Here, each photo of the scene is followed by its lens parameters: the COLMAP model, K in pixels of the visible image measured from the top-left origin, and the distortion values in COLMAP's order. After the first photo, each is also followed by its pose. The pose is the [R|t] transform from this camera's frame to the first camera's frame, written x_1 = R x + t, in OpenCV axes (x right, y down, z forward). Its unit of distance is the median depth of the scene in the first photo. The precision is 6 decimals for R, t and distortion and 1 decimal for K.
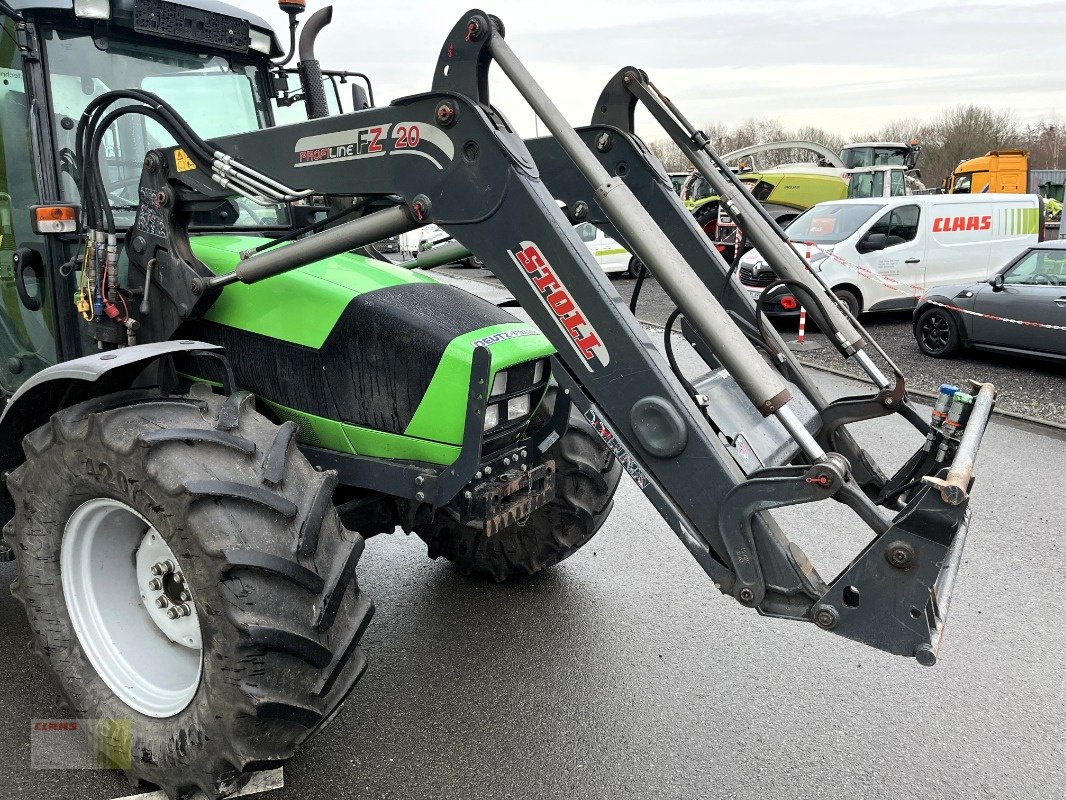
lens RADIAL K [[809.9, 0, 529.4], [0, 809.9, 397.9], [0, 0, 1]] dist [0.048757, -0.061952]
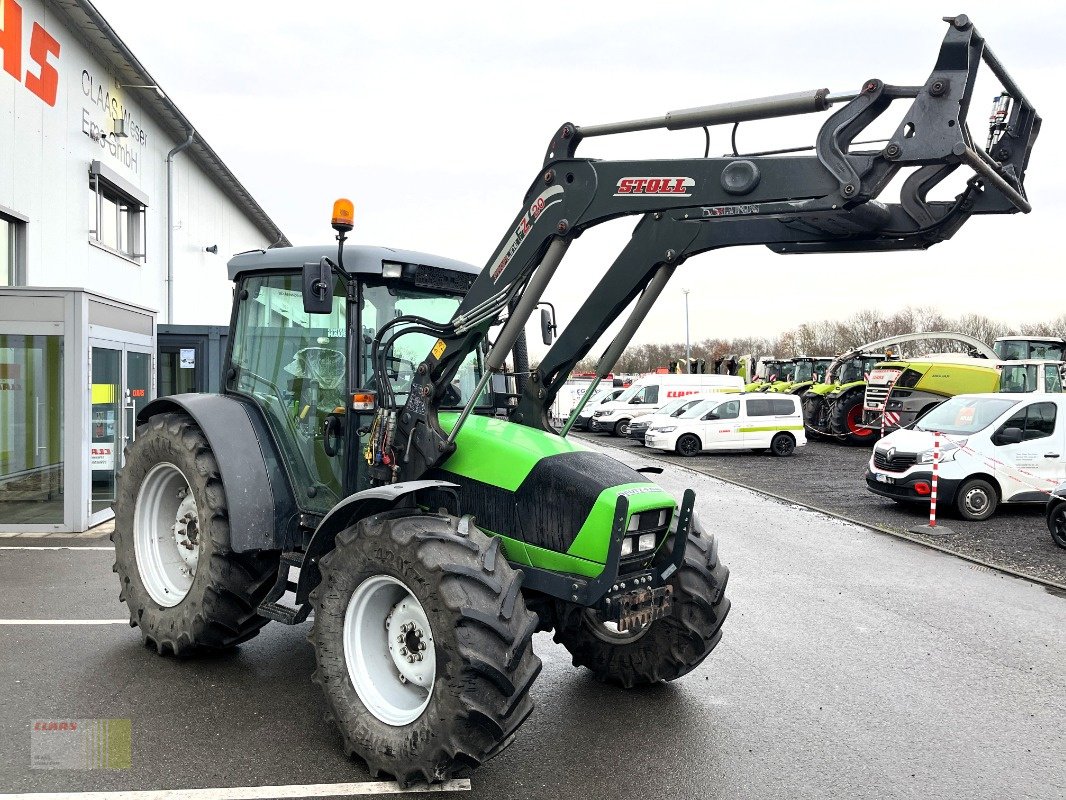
lens RADIAL K [[809.9, 0, 533.6], [0, 809.9, 398.6], [0, 0, 1]] dist [0.048757, -0.061952]
pose [[0.983571, 0.042521, -0.175440, 0.031630], [-0.077330, 0.977422, -0.196638, 0.063371], [0.163118, 0.206974, 0.964652, -0.476872]]
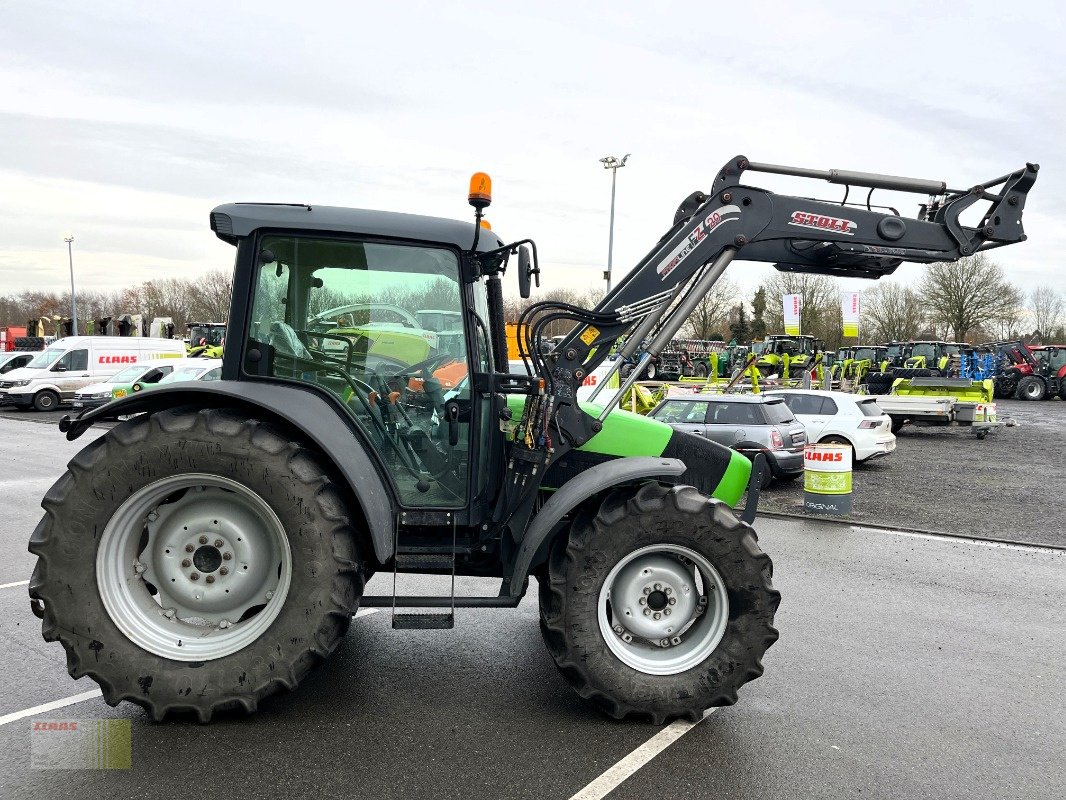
lens RADIAL K [[809.9, 0, 536.6], [0, 809.9, 397.3], [0, 0, 1]] dist [0.048757, -0.061952]
pose [[0.817118, 0.008394, 0.576410, -1.467346], [0.092301, 0.985089, -0.145191, 0.033588], [-0.569033, 0.171841, 0.804159, -0.271909]]
